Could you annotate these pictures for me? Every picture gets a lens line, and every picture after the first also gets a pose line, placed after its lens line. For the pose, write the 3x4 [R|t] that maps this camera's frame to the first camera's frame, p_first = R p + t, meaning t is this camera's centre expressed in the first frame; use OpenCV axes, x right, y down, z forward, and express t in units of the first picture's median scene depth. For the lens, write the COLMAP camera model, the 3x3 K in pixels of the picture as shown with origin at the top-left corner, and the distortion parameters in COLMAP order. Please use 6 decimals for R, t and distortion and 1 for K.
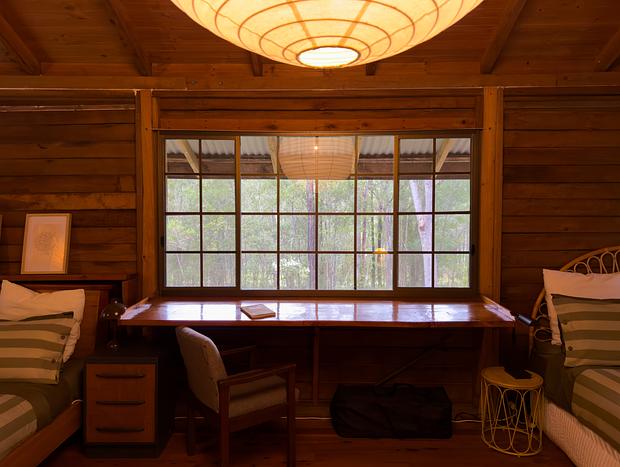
lens RADIAL K [[445.2, 0, 310.0], [0, 445.2, 233.5], [0, 0, 1]] dist [0.093979, -0.140274]
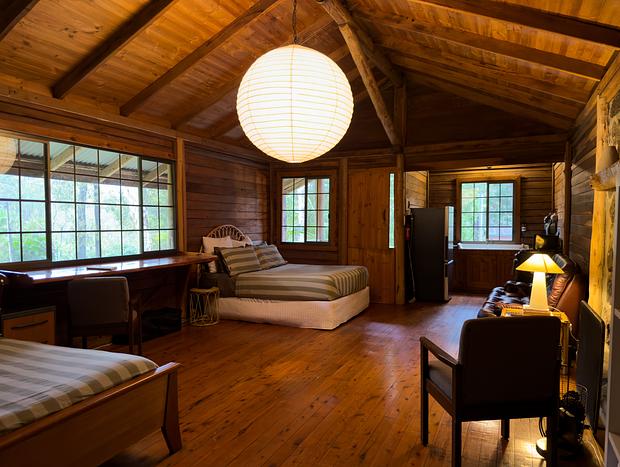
lens RADIAL K [[445.2, 0, 310.0], [0, 445.2, 233.5], [0, 0, 1]] dist [0.093979, -0.140274]
pose [[0.397628, -0.023026, 0.917258, -1.063949], [0.031149, 0.999448, 0.011586, 0.055761], [-0.917018, 0.023964, 0.398125, -0.199549]]
